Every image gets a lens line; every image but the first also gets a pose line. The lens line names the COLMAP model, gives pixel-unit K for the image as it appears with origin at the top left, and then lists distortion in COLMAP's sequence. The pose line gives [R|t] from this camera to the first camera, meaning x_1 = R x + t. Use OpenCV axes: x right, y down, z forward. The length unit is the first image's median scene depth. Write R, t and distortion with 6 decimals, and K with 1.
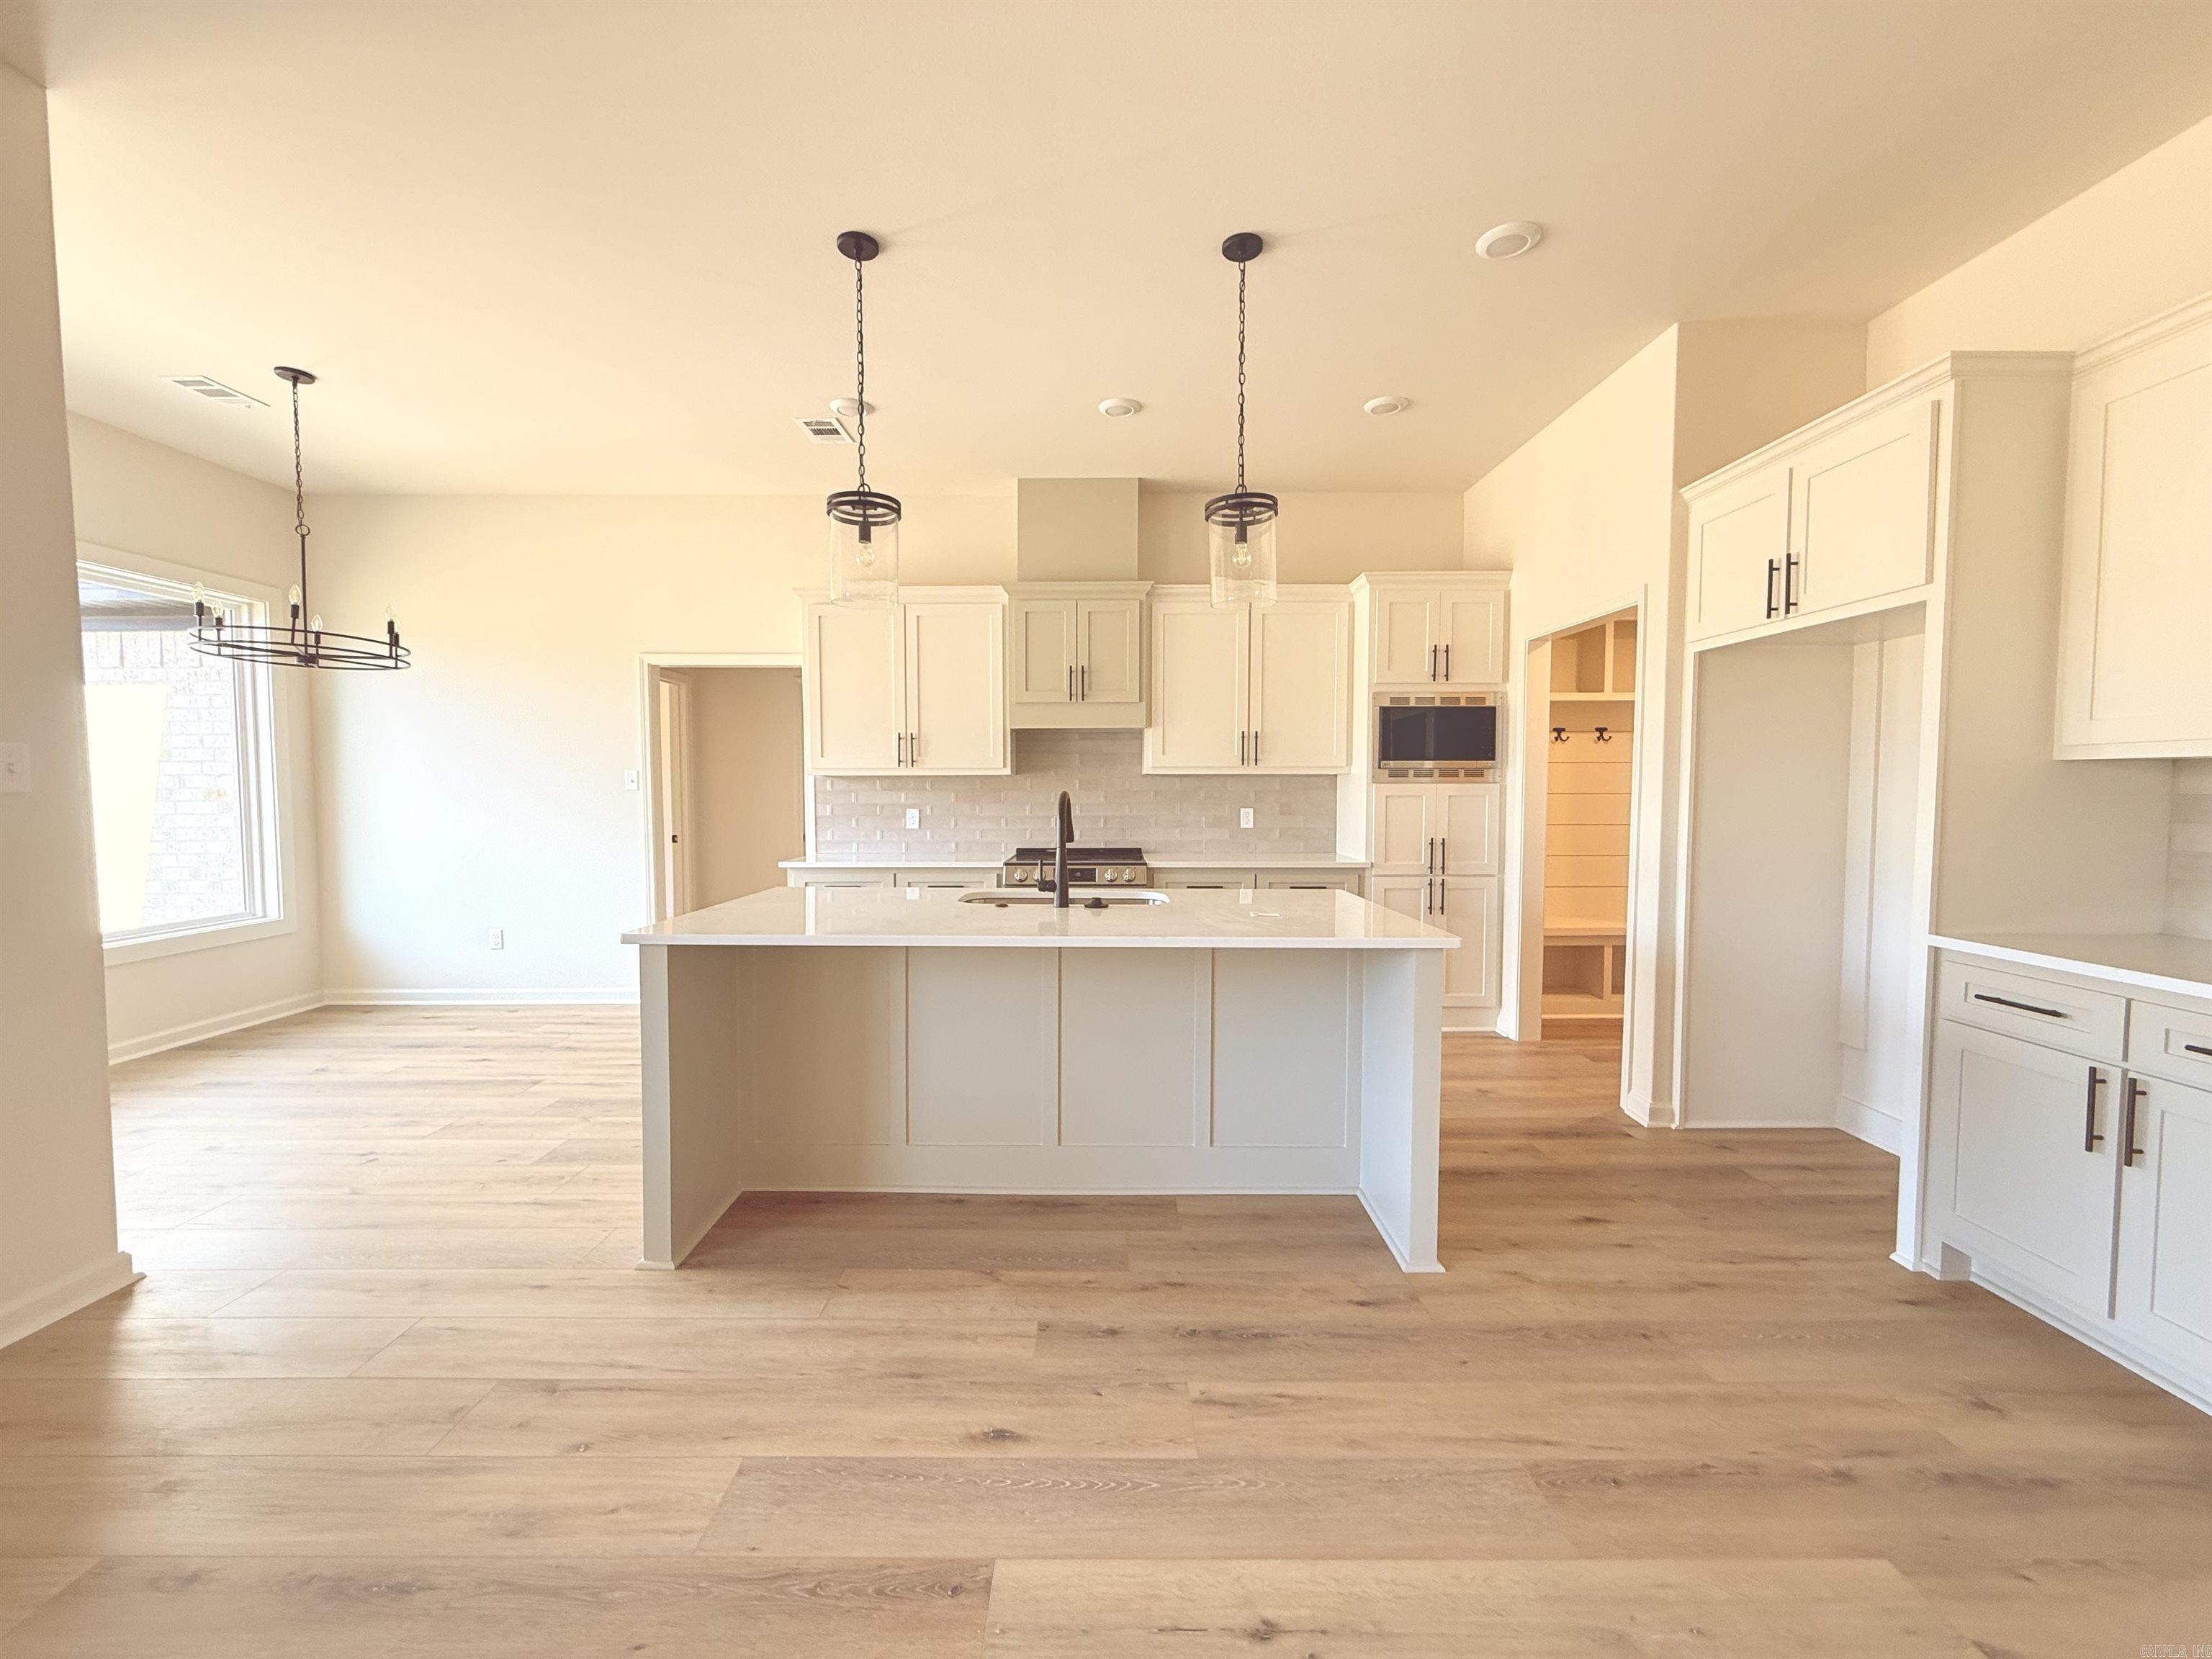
lens RADIAL K [[883.2, 0, 1102.4], [0, 883.2, 817.9], [0, 0, 1]] dist [0.000602, 0.000291]
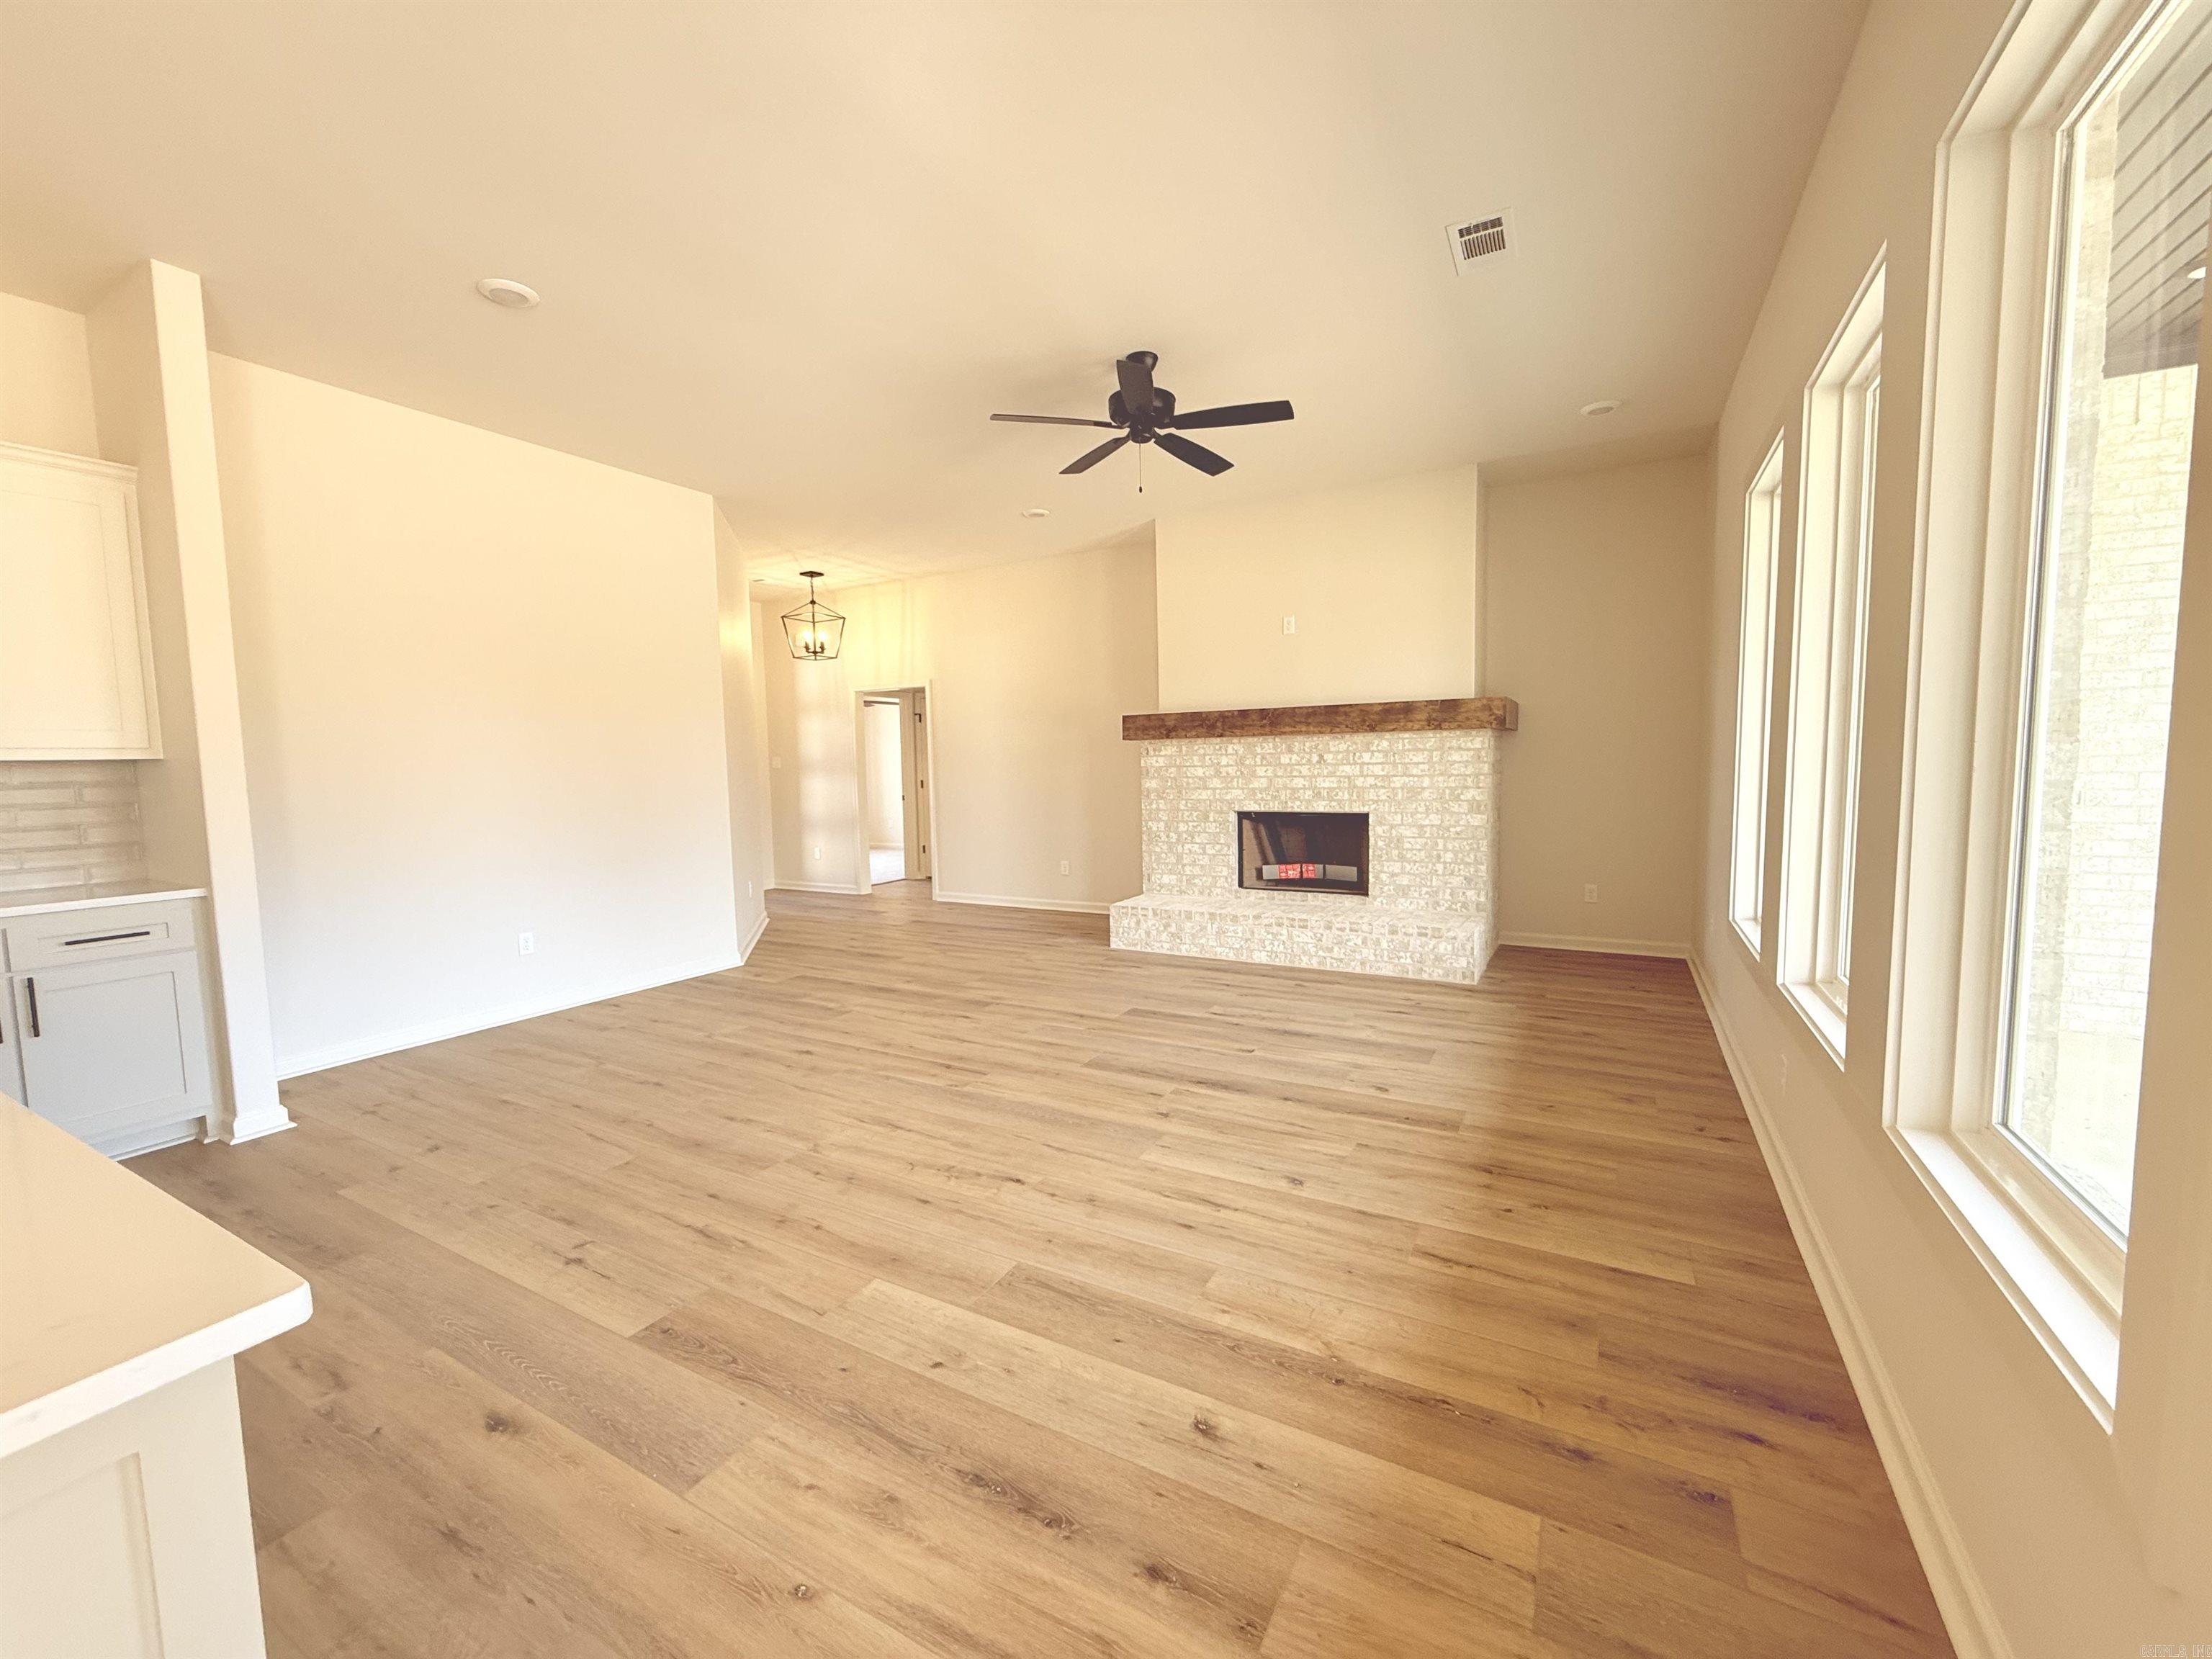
lens RADIAL K [[883.2, 0, 1099.1], [0, 883.2, 831.8], [0, 0, 1]] dist [0.000602, 0.000291]
pose [[-0.868386, -0.020263, 0.495475, -1.204035], [0.042392, 0.992474, 0.114885, -0.044063], [-0.494074, 0.120769, -0.860991, 1.474100]]
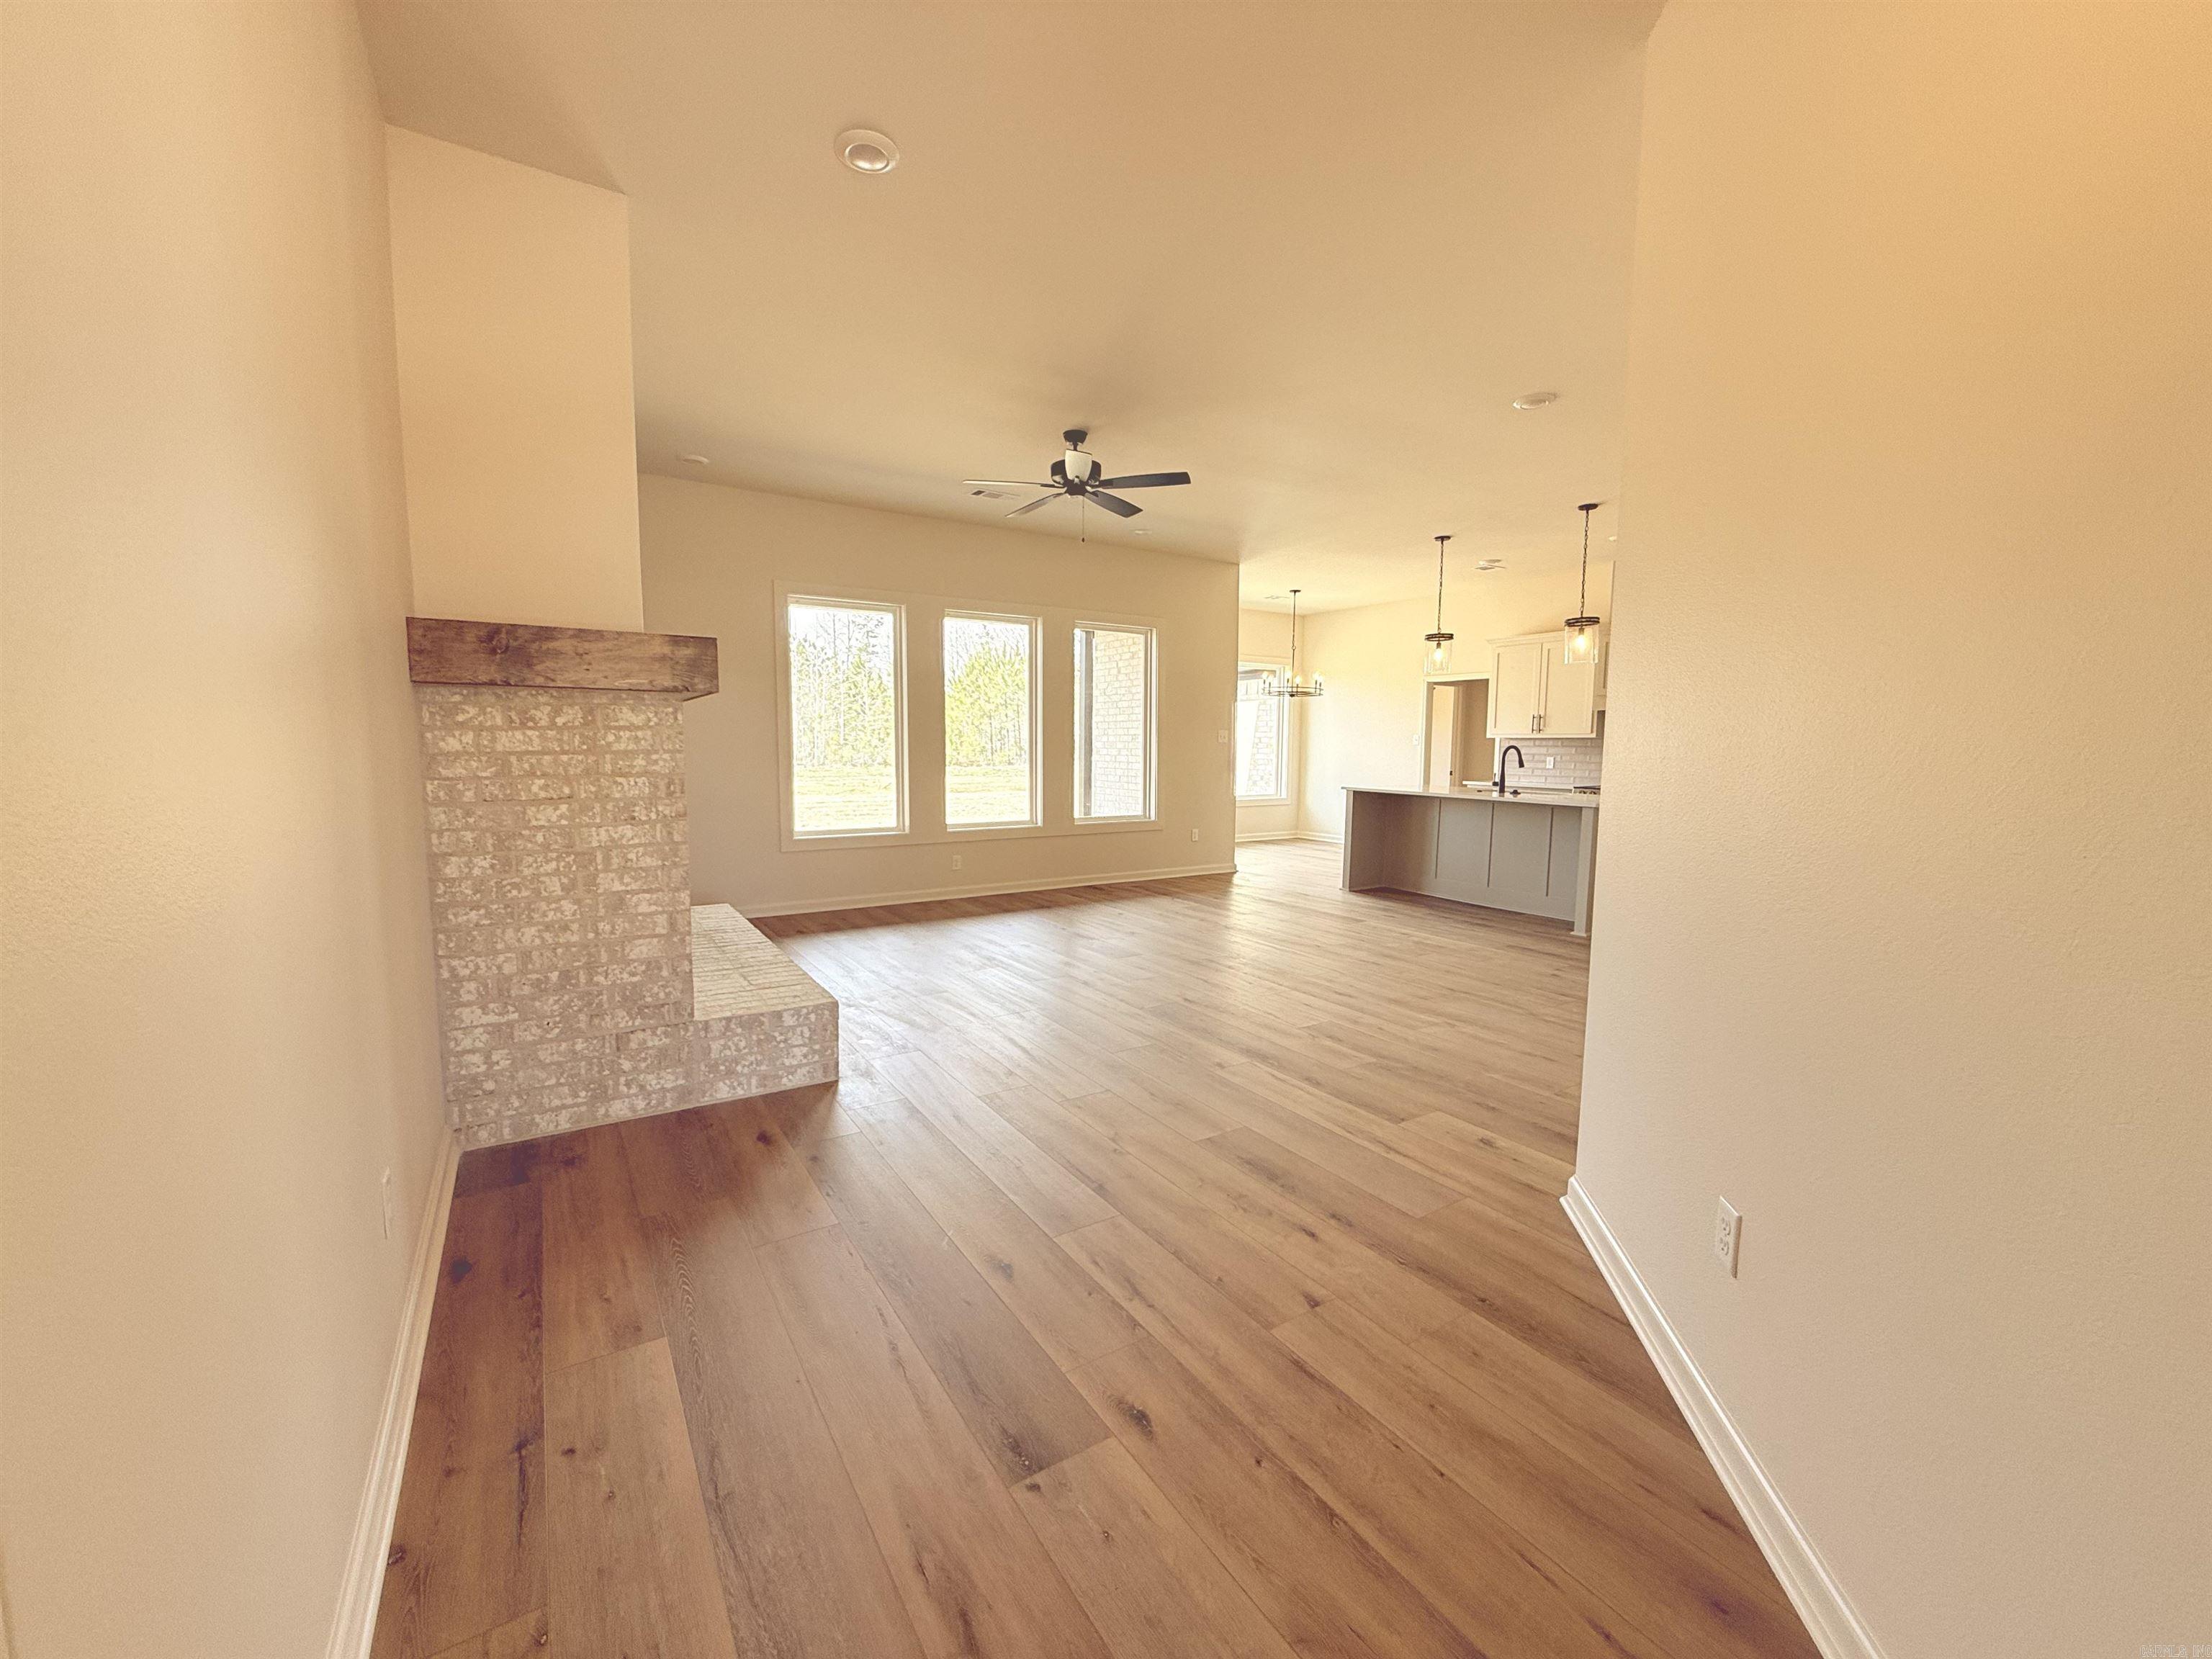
lens RADIAL K [[883.2, 0, 1097.8], [0, 883.2, 833.0], [0, 0, 1]] dist [0.000602, 0.000291]
pose [[0.535416, 0.090523, -0.839723, 2.368909], [-0.040717, 0.995850, 0.081393, 0.101792], [0.843607, -0.009388, 0.536880, -2.083711]]
